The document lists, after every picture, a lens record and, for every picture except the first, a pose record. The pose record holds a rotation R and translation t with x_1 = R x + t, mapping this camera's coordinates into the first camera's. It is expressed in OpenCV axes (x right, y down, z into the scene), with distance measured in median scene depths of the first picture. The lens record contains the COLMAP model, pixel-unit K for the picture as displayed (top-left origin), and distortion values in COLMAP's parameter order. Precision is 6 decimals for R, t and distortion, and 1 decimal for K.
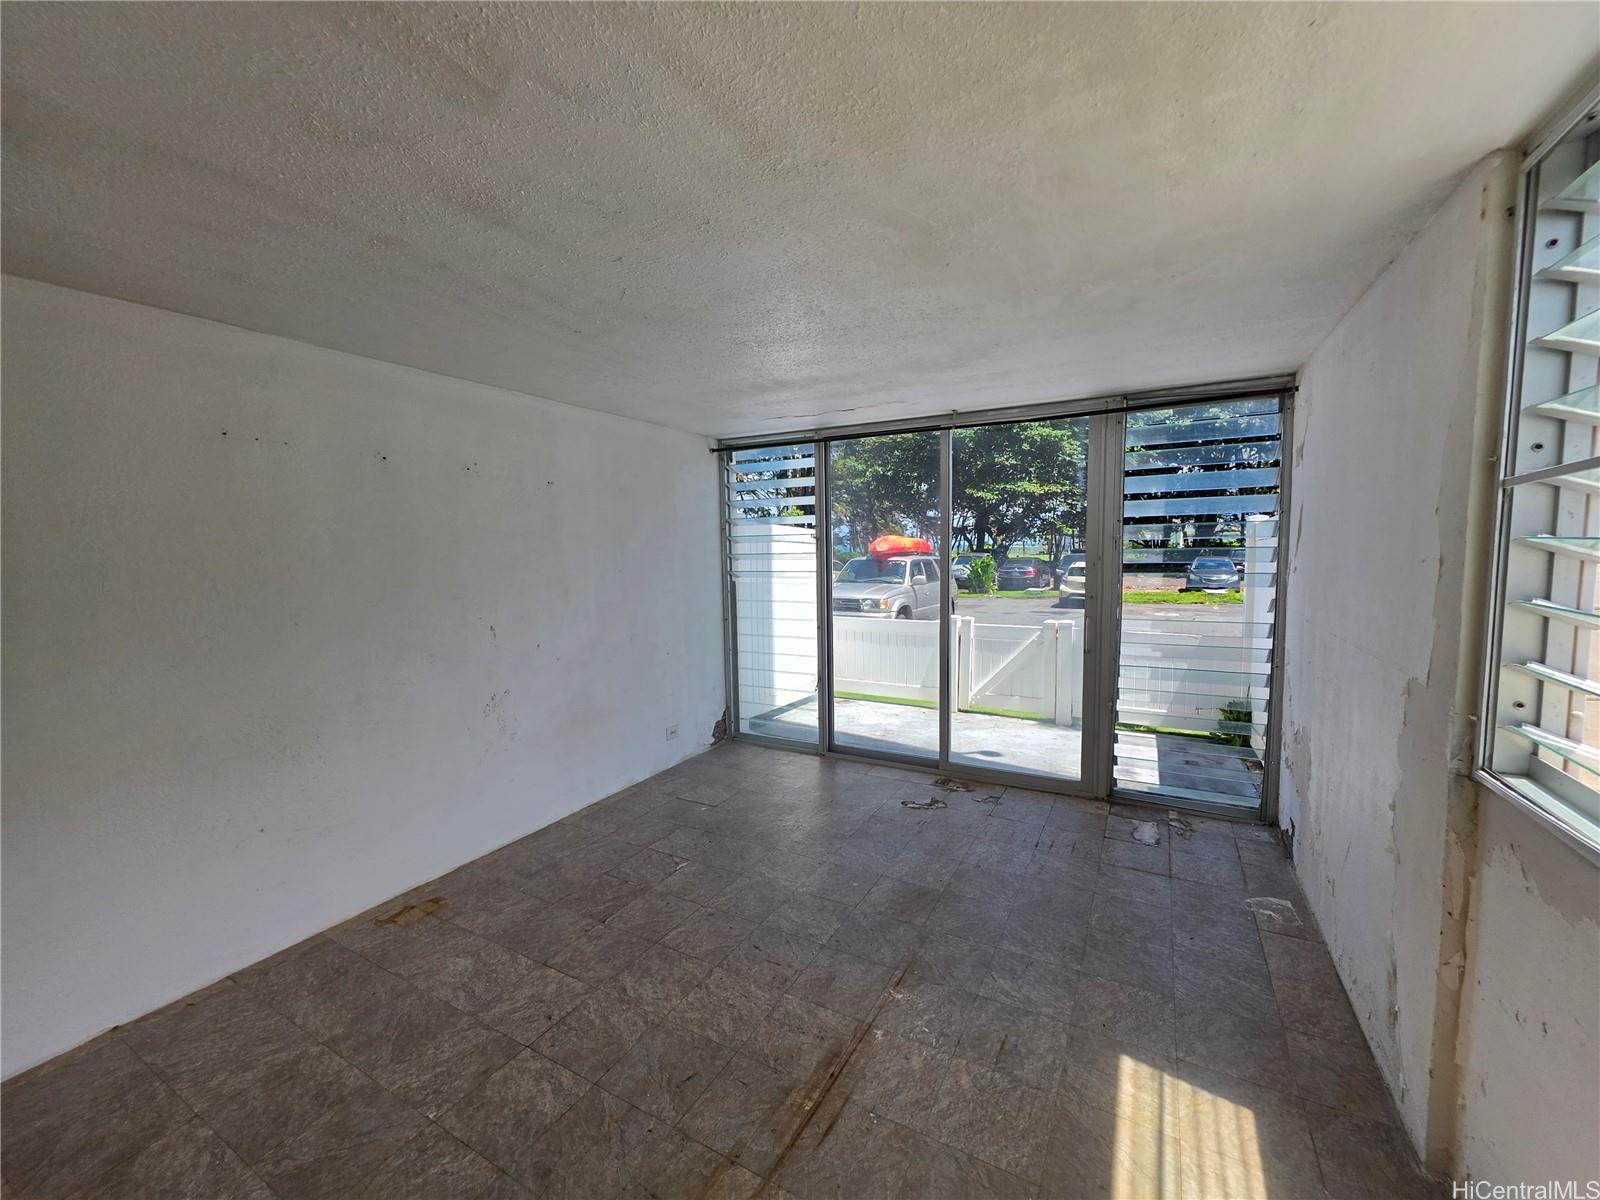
lens RADIAL K [[642.4, 0, 805.5], [0, 642.4, 602.5], [0, 0, 1]] dist [0.002353, 0.000566]
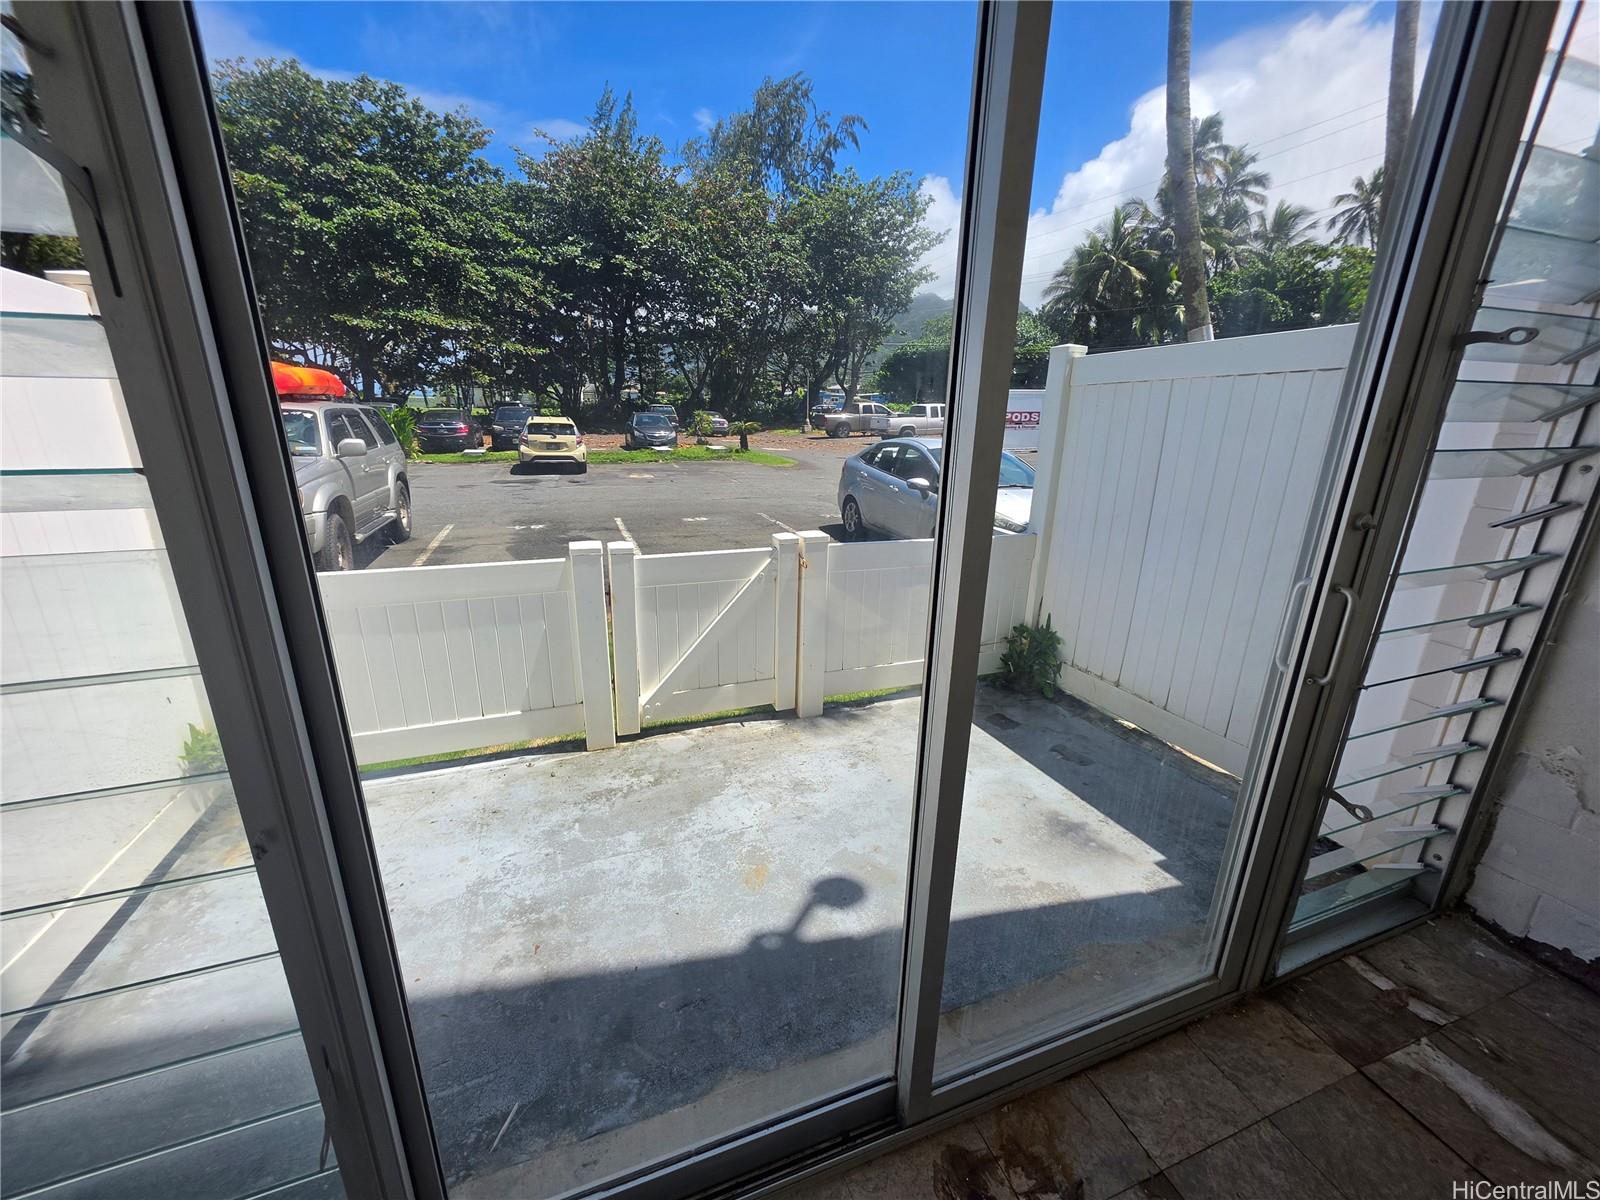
lens RADIAL K [[637.3, 0, 795.2], [0, 637.3, 599.7], [0, 0, 1]] dist [0.000906, 0.000283]
pose [[0.657515, -0.198180, 0.726910, 0.007092], [0.037518, 0.972202, 0.231119, -0.065629], [-0.752507, -0.124692, 0.646673, 1.113402]]
